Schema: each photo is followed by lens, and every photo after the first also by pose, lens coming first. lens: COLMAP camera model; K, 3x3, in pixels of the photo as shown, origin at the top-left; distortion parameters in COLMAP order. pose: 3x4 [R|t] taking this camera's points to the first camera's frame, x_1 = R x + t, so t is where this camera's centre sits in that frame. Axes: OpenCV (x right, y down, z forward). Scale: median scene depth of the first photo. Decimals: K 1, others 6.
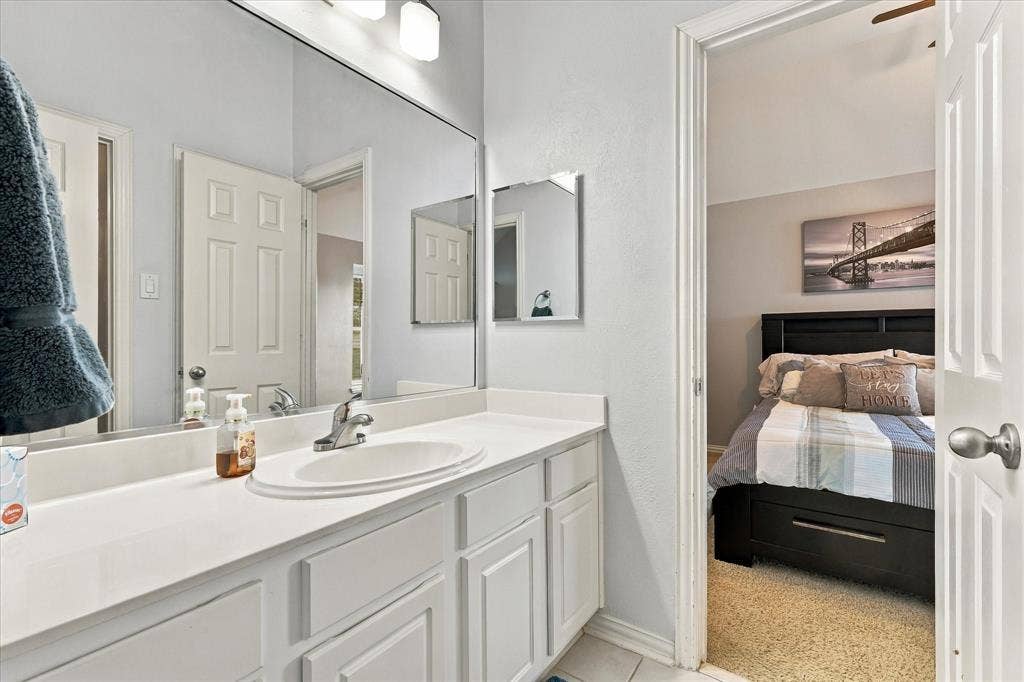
lens RADIAL K [[460.2, 0, 512.0], [0, 460.2, 341.0], [0, 0, 1]] dist [0.000848, 0.000183]
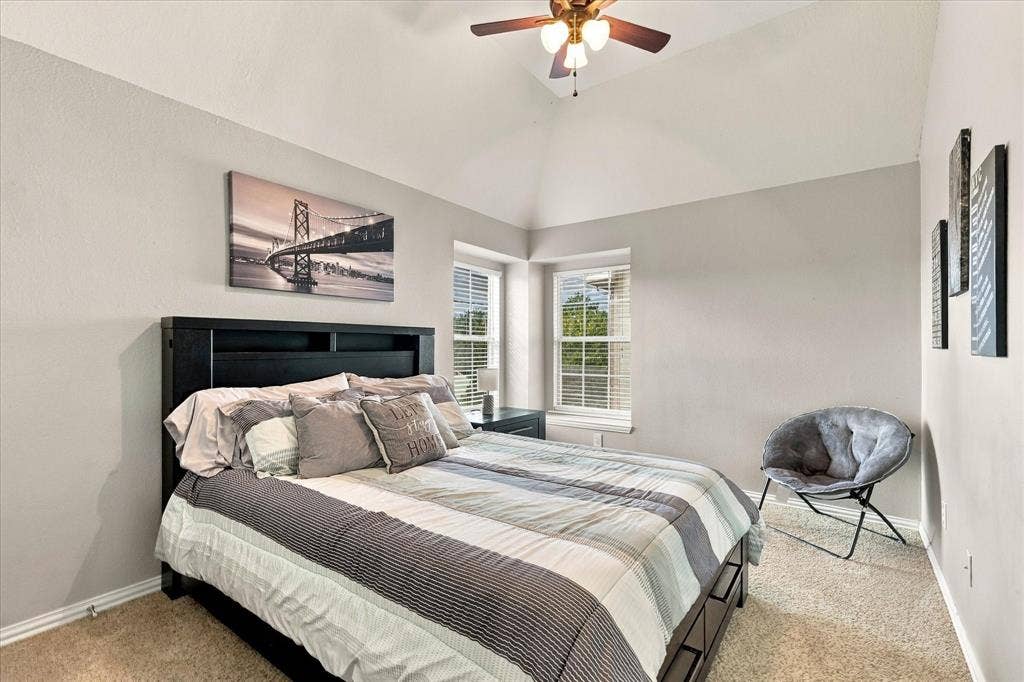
lens RADIAL K [[460.2, 0, 512.0], [0, 460.2, 341.0], [0, 0, 1]] dist [0.000848, 0.000183]
pose [[0.022613, 0.016636, 0.999606, 0.031678], [0.001393, 0.999860, -0.016672, -0.022659], [-0.999743, 0.001769, 0.022587, 0.646829]]
